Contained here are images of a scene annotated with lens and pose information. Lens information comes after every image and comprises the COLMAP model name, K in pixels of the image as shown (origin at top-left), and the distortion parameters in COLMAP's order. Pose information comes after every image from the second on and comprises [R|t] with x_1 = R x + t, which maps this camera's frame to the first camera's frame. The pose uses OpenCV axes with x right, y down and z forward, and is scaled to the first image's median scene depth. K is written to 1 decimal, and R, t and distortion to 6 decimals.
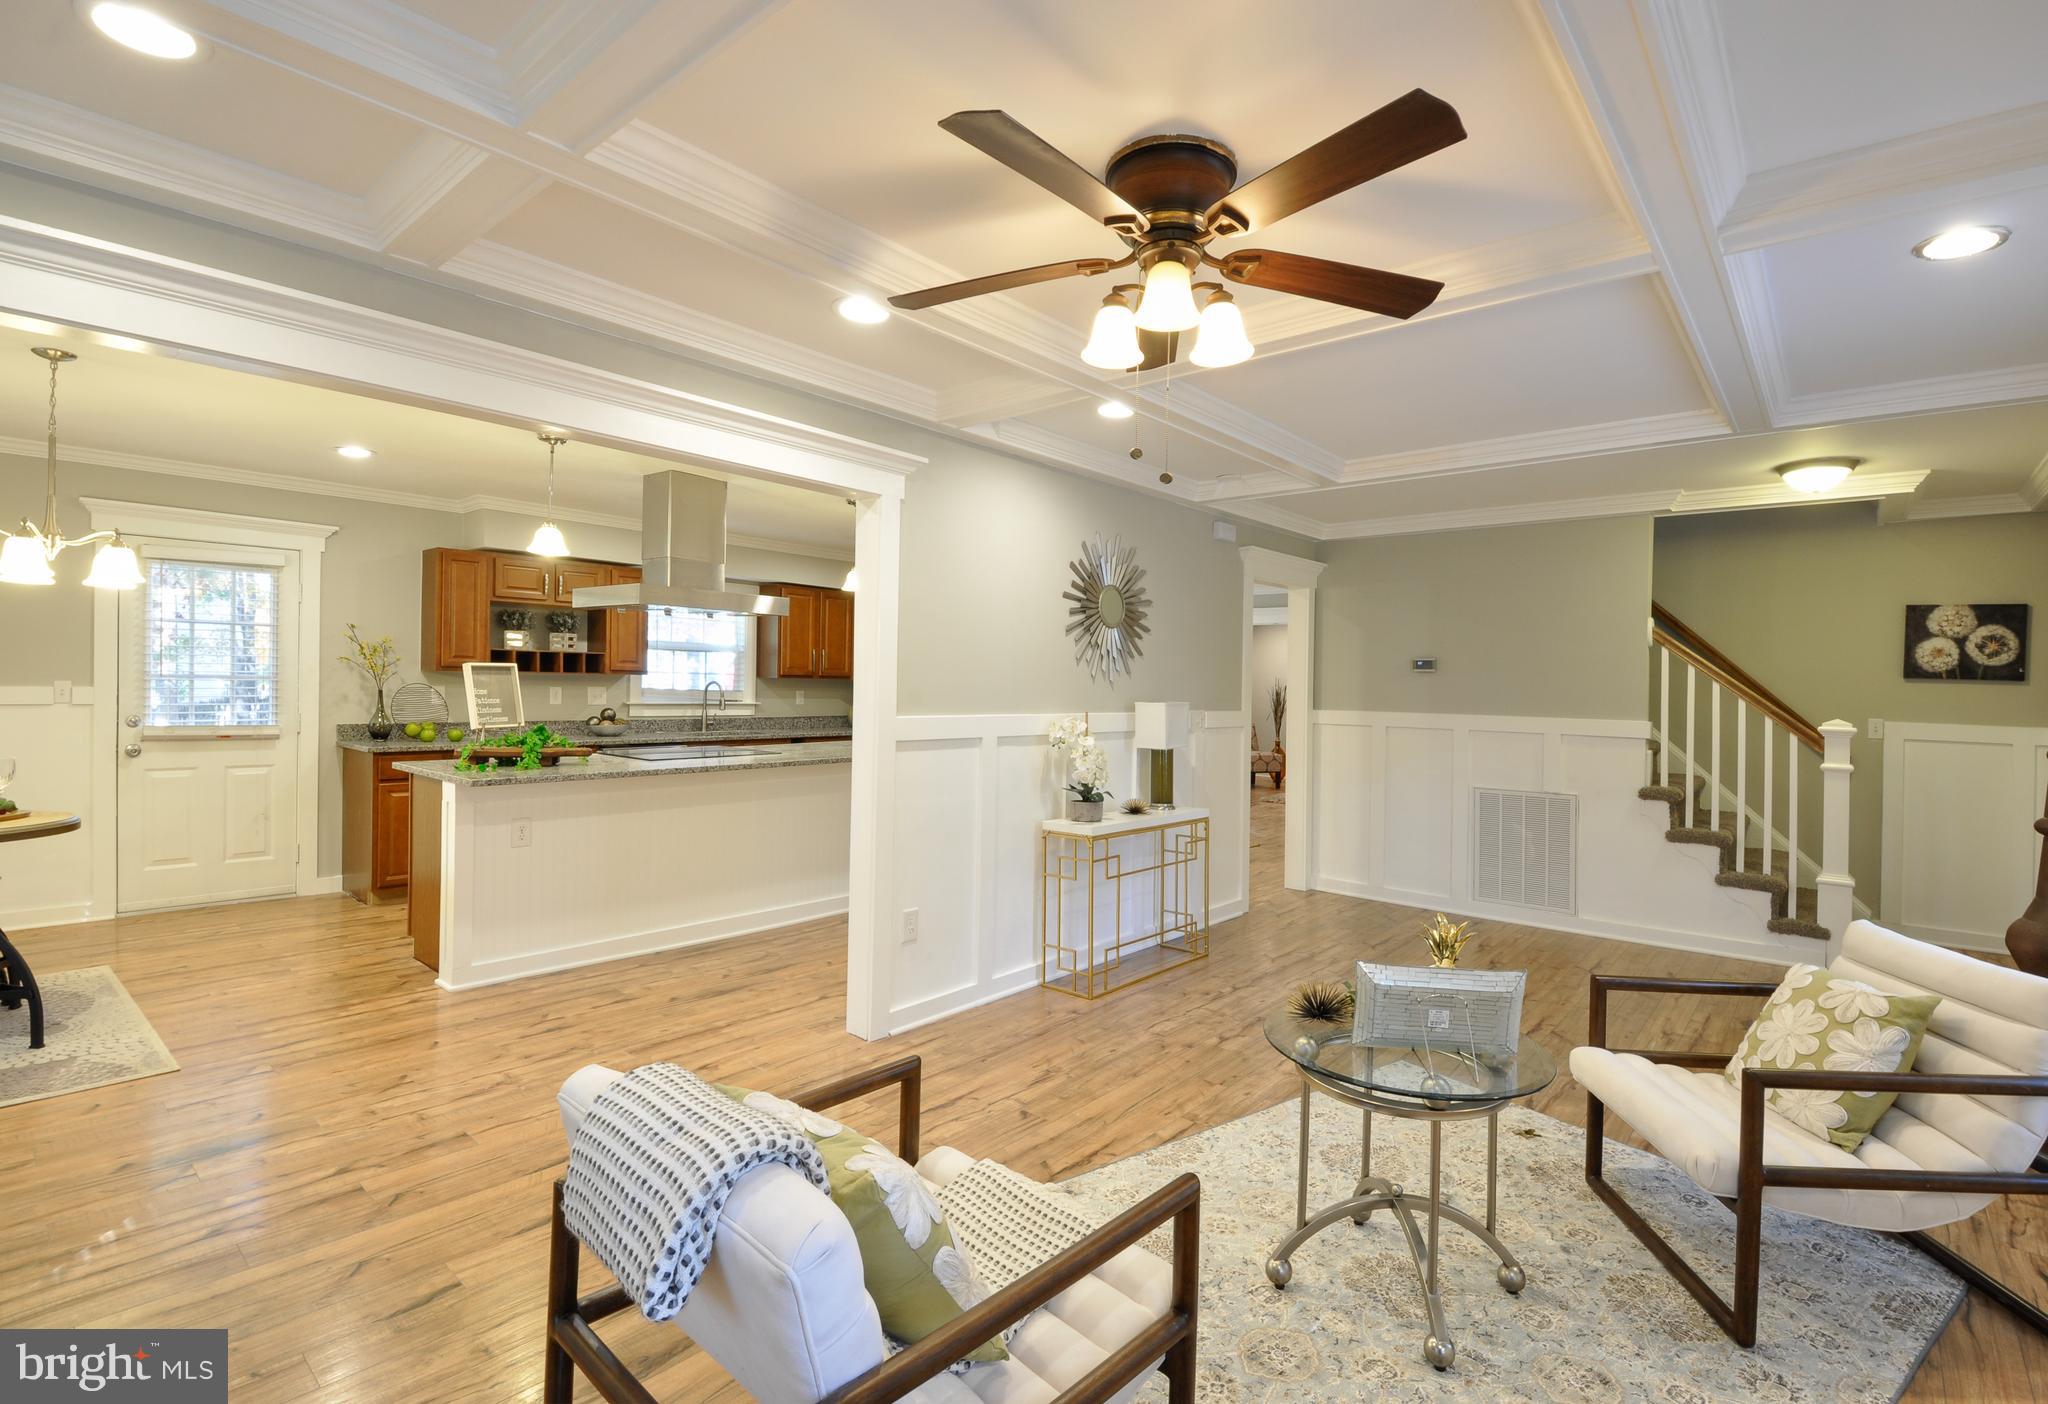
lens RADIAL K [[961.4, 0, 1035.4], [0, 961.4, 674.4], [0, 0, 1]] dist [-0.004446, -0.012011]
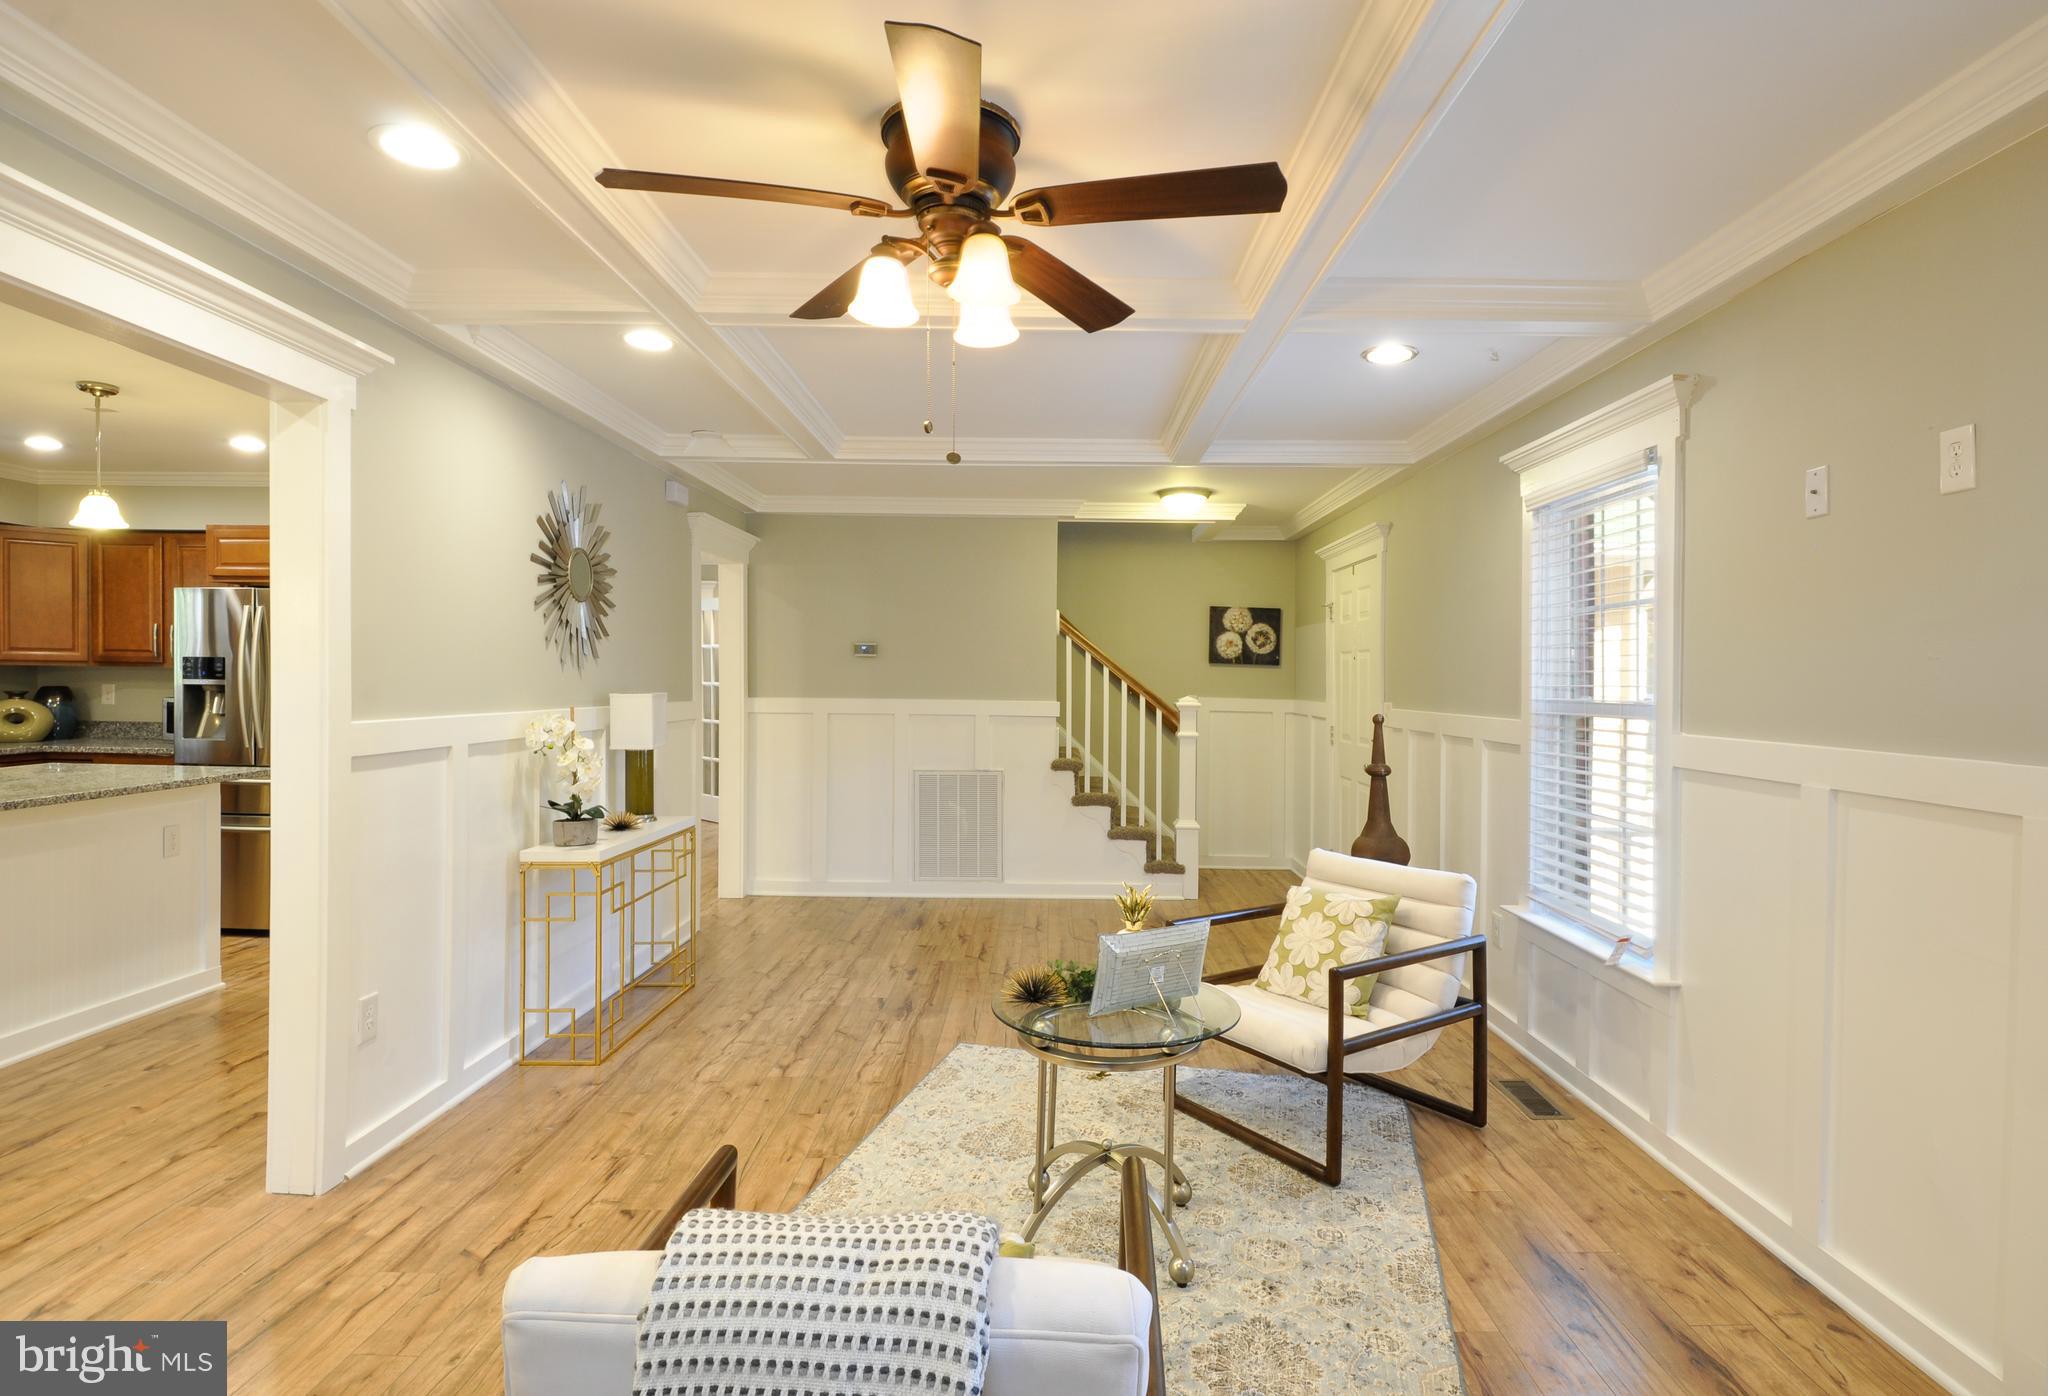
lens RADIAL K [[1063.8, 0, 1070.1], [0, 1063.8, 660.0], [0, 0, 1]] dist [0.002454, -0.014202]
pose [[0.752043, 0.001778, 0.659112, -0.219088], [-0.005010, 0.999983, 0.003018, -0.004821], [-0.659095, -0.005572, 0.752039, 0.065537]]
